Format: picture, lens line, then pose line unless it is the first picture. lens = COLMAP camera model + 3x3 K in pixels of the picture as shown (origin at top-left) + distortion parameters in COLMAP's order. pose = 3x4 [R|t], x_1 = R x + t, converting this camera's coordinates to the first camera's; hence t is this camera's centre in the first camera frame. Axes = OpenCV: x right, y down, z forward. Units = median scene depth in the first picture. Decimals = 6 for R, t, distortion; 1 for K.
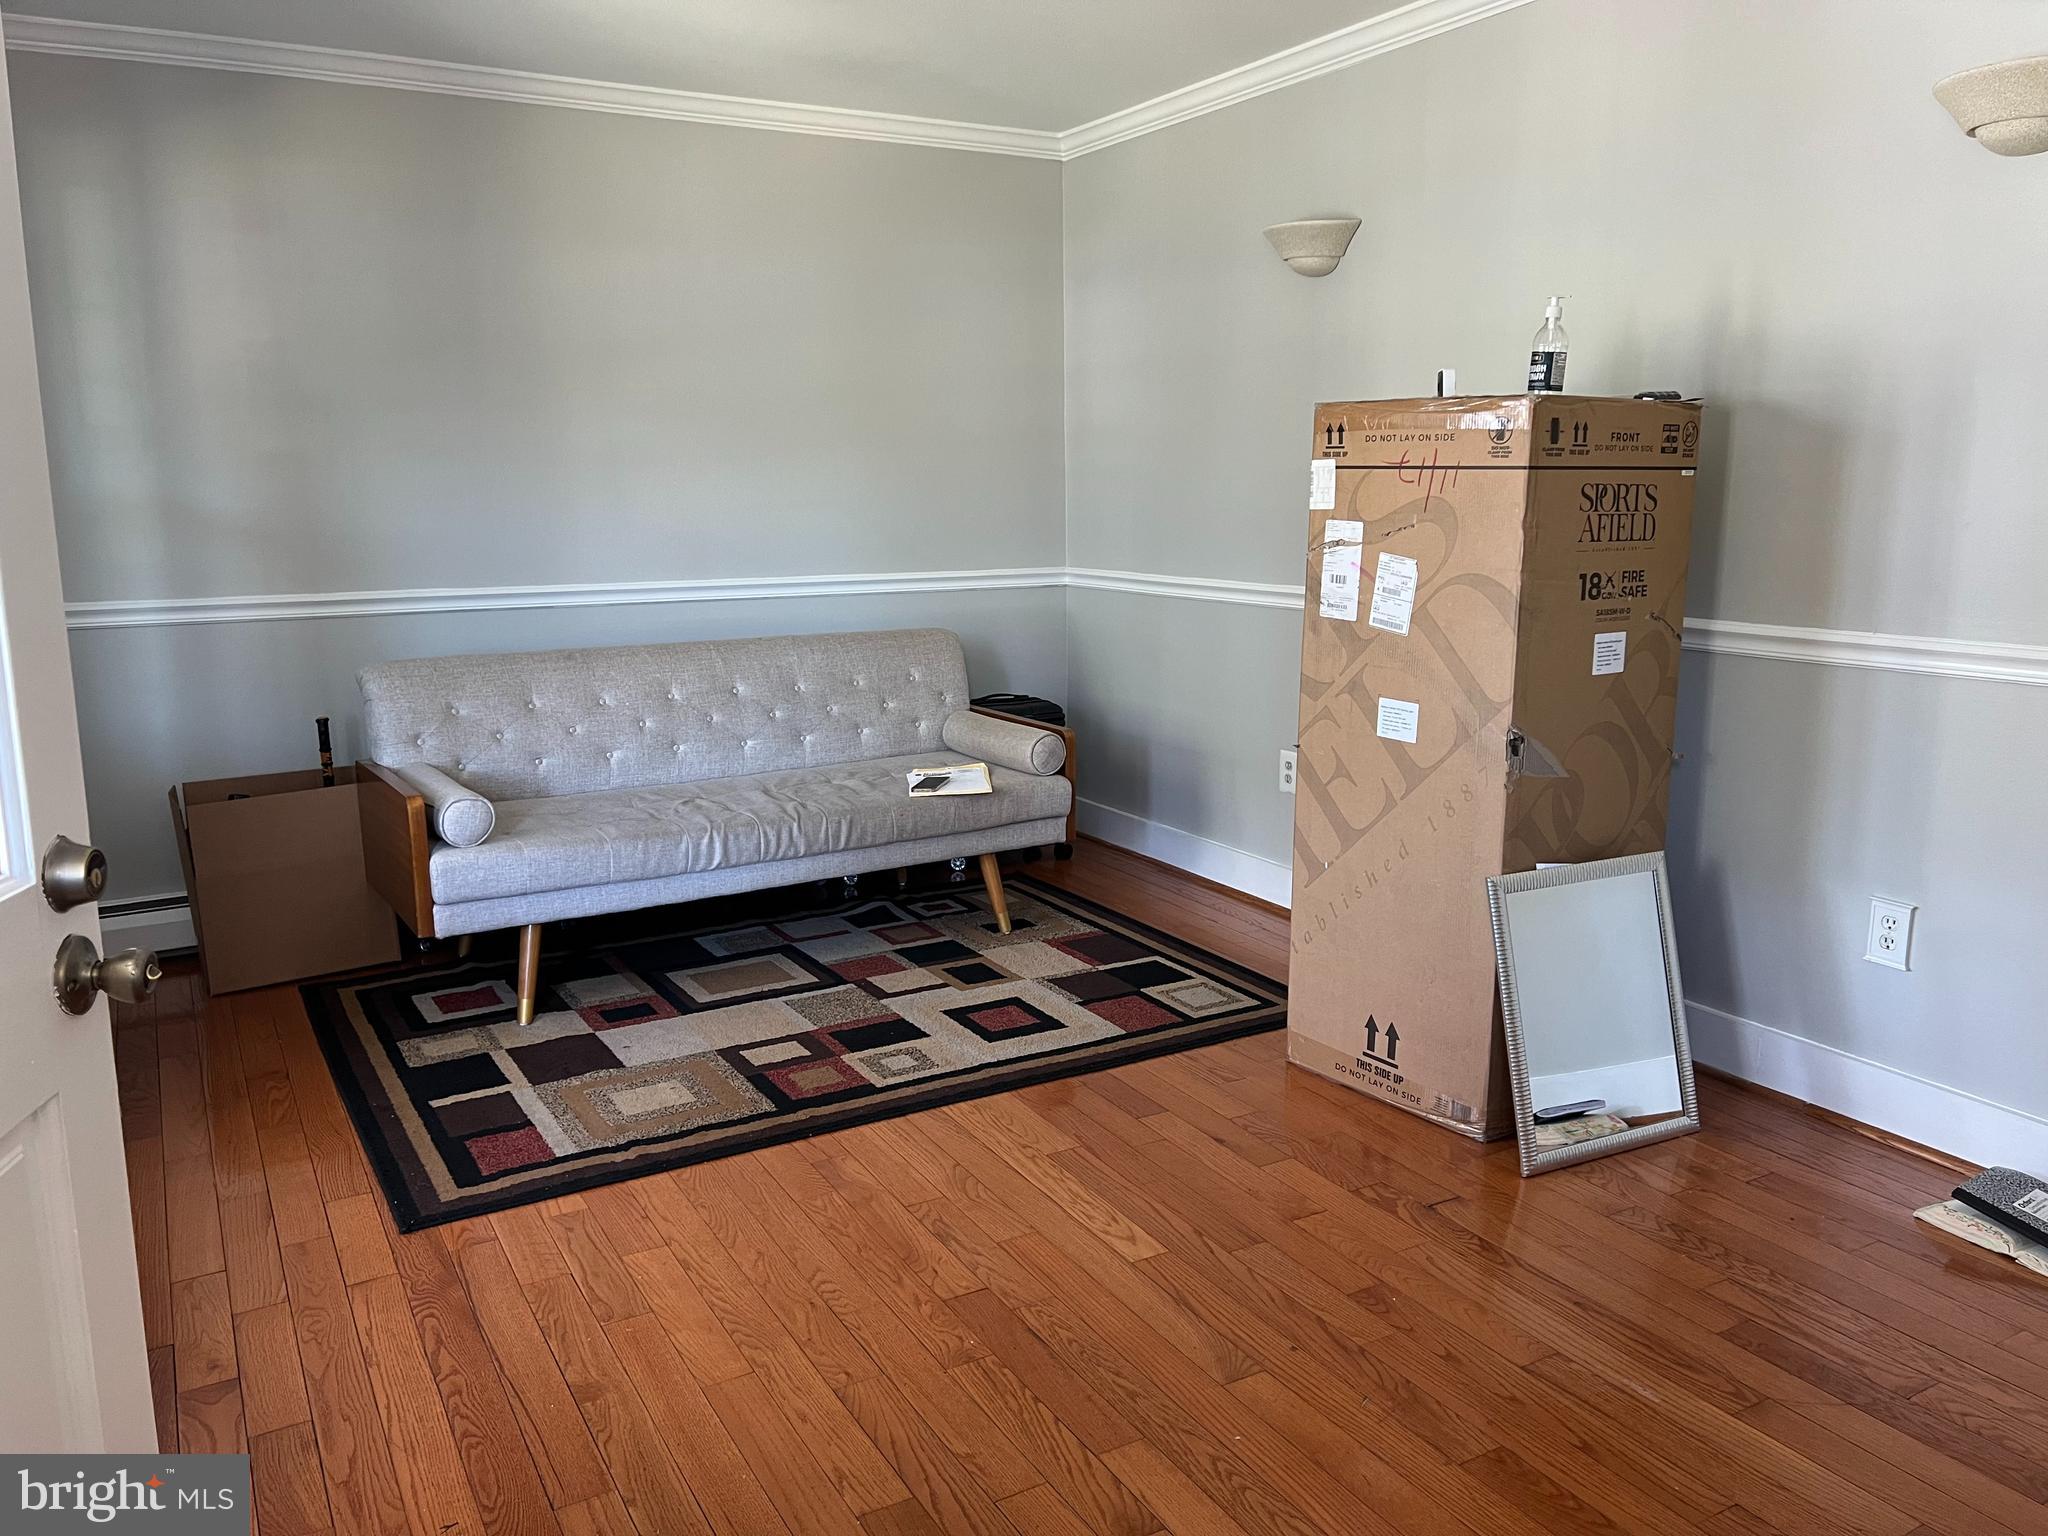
lens RADIAL K [[1564.6, 0, 1016.5], [0, 1564.6, 769.3], [0, 0, 1]] dist [0.058953, -0.003856]
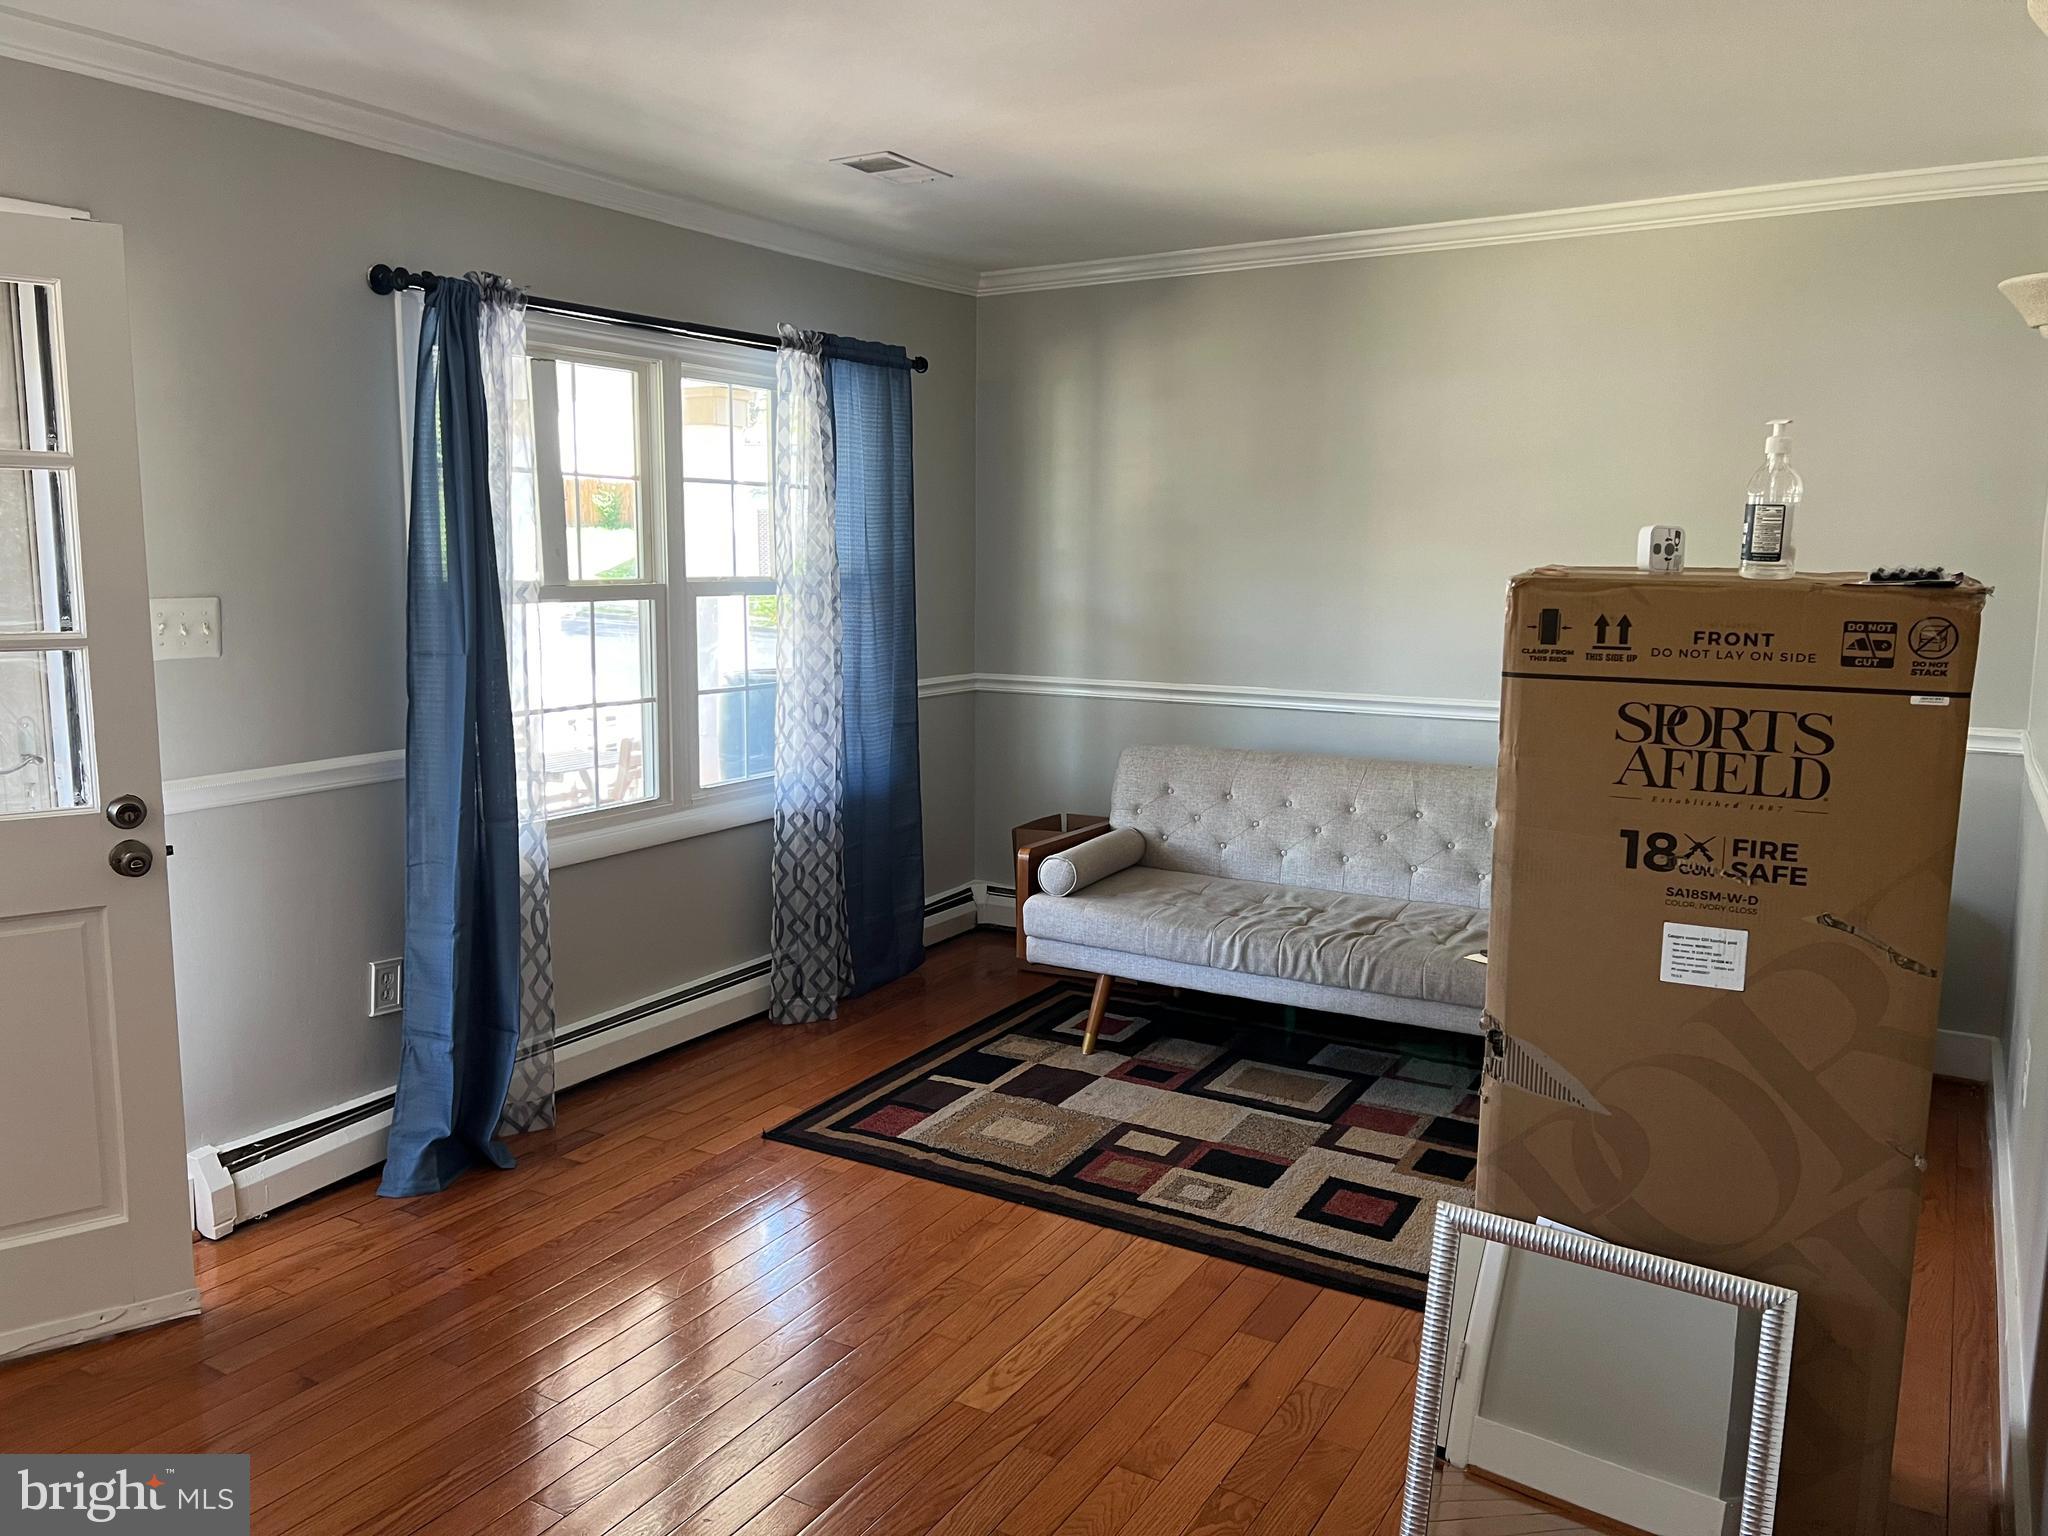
lens RADIAL K [[1547.4, 0, 975.4], [0, 1547.4, 762.3], [0, 0, 1]] dist [0.126070, -0.002082]
pose [[0.476606, 0.136801, -0.868408, 0.760482], [-0.168217, 0.983757, 0.062650, -0.137299], [0.862873, 0.116221, 0.491877, 0.377123]]
